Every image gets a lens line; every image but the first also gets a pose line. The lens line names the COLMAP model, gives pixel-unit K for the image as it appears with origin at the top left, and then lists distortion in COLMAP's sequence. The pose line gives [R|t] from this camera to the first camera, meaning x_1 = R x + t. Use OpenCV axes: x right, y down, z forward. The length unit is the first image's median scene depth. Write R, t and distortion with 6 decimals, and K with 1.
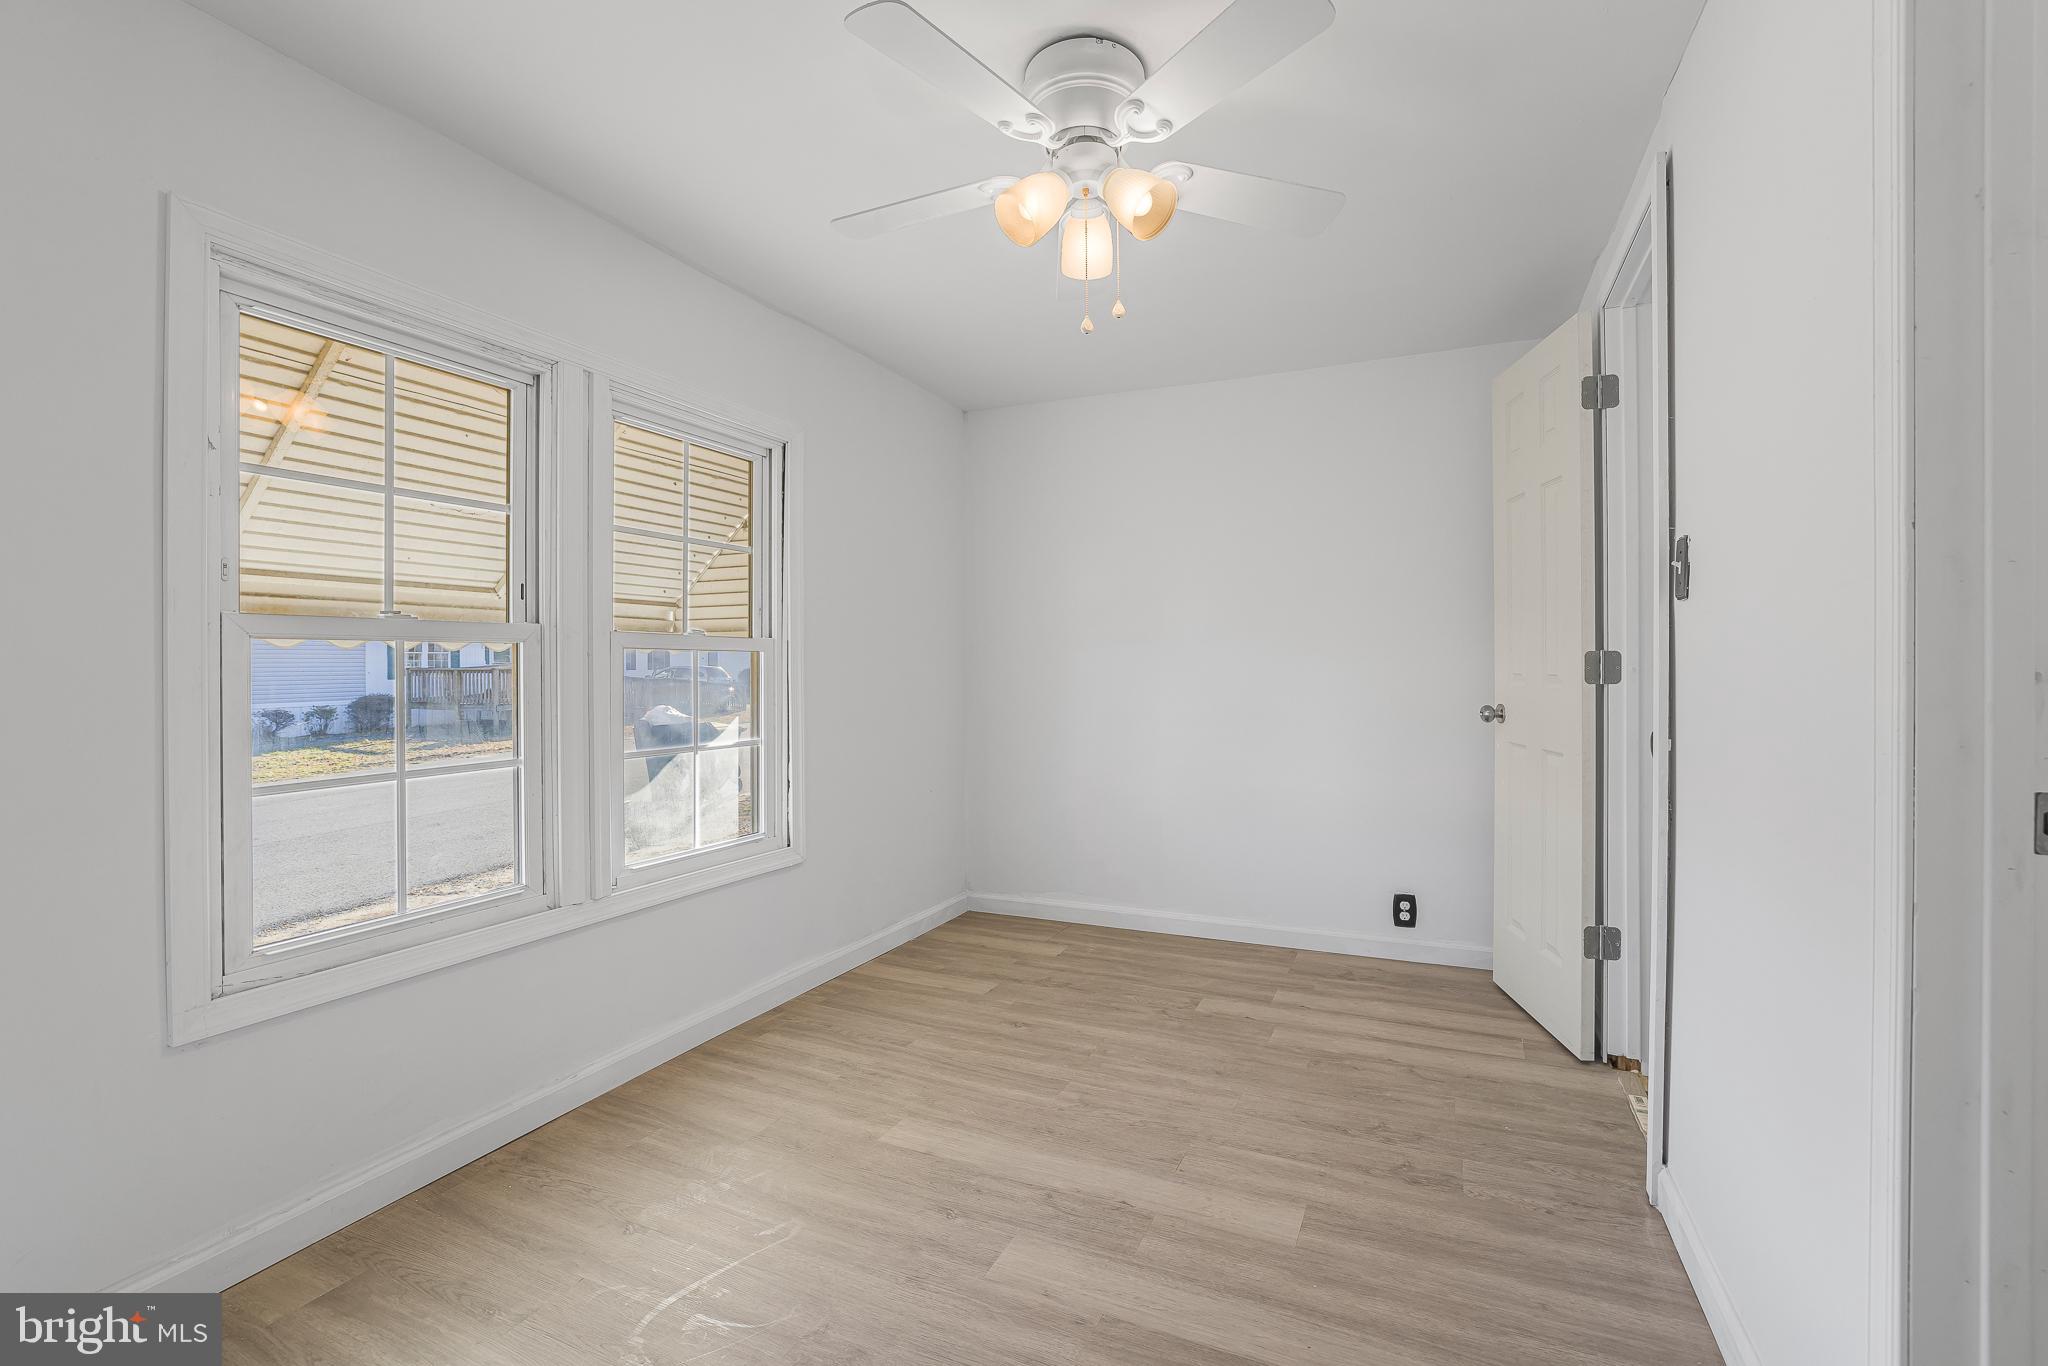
lens RADIAL K [[879.0, 0, 1019.3], [0, 879.0, 664.5], [0, 0, 1]] dist [0.001556, 0.000315]
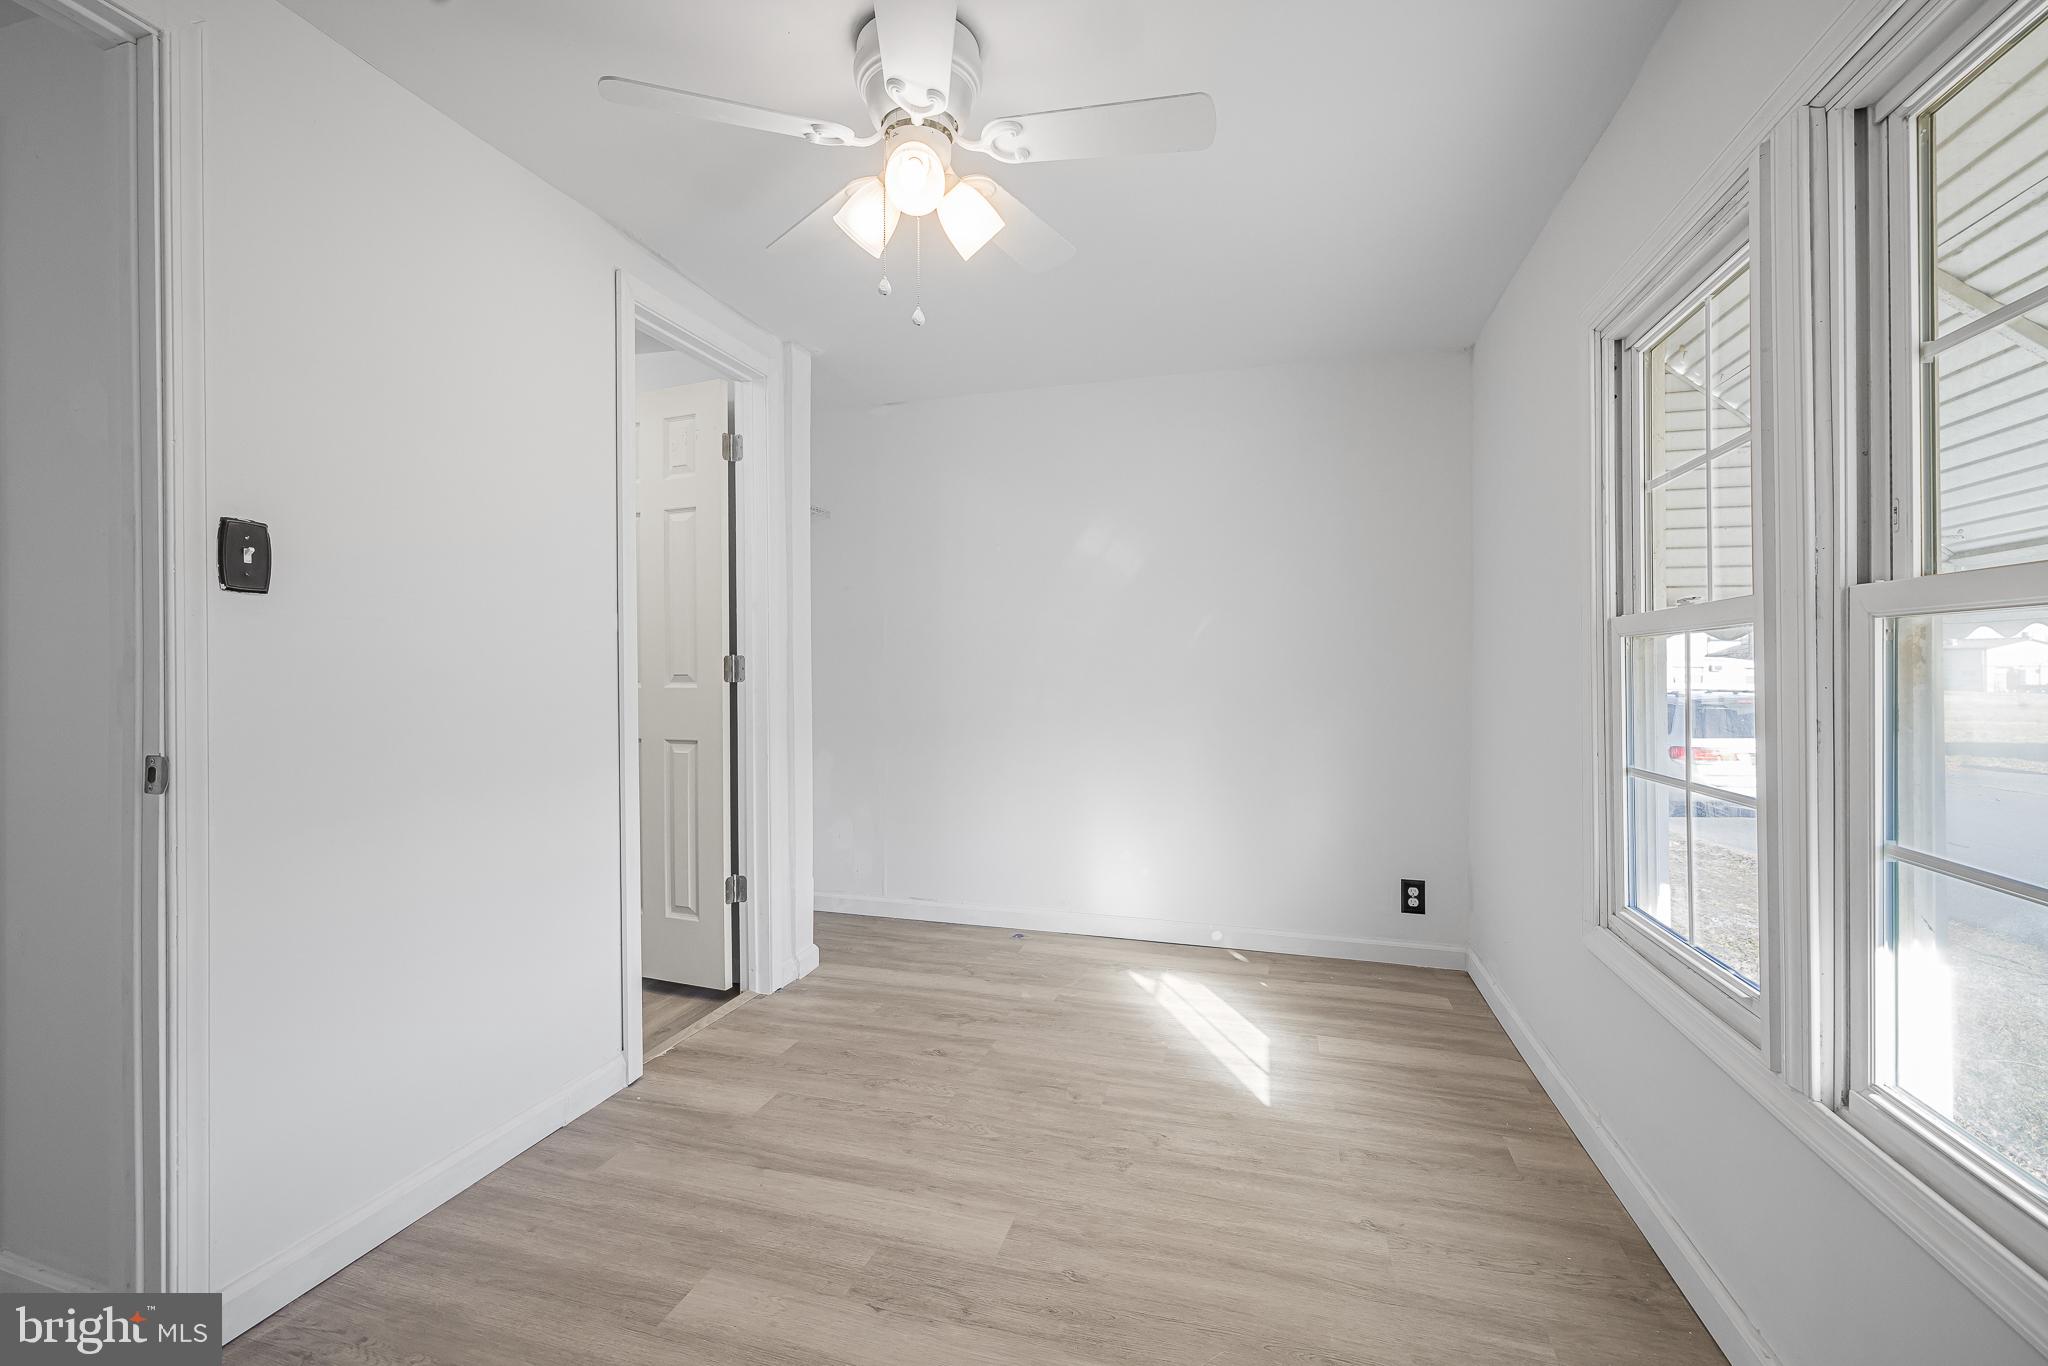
lens RADIAL K [[879.0, 0, 1019.3], [0, 879.0, 664.5], [0, 0, 1]] dist [0.001556, 0.000315]
pose [[-0.987343, 0.003990, -0.158552, 0.127479], [0.004139, 0.999991, -0.000607, -0.014541], [0.158548, -0.001256, -0.987350, 2.041079]]
